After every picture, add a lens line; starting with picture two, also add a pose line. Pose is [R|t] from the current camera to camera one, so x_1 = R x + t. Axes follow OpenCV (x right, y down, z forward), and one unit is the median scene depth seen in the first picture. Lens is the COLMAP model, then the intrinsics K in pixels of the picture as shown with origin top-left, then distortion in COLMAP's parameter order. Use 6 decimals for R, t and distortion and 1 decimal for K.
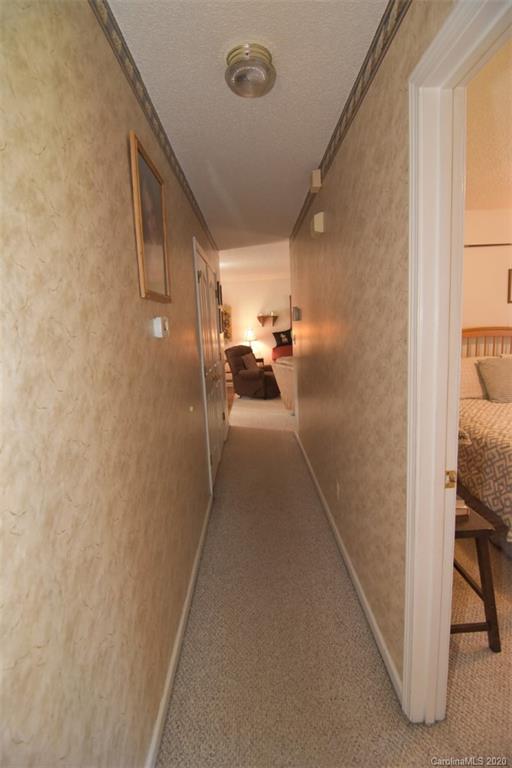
lens RADIAL K [[368.0, 0, 256.8], [0, 368.0, 382.5], [0, 0, 1]] dist [-0.006549, -0.010564]
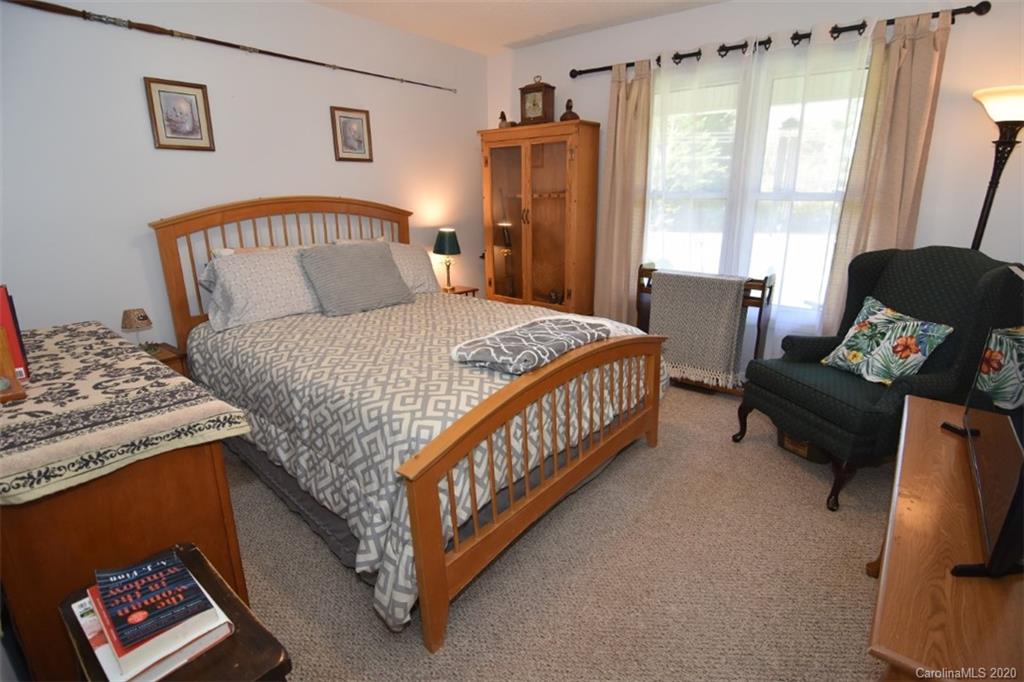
lens RADIAL K [[490.6, 0, 512.4], [0, 490.6, 339.8], [0, 0, 1]] dist [-0.006549, -0.010564]
pose [[0.644998, -0.170067, 0.745020, 0.292757], [0.089609, 0.985028, 0.147275, -0.002871], [-0.758912, -0.028232, 0.650581, 0.291515]]
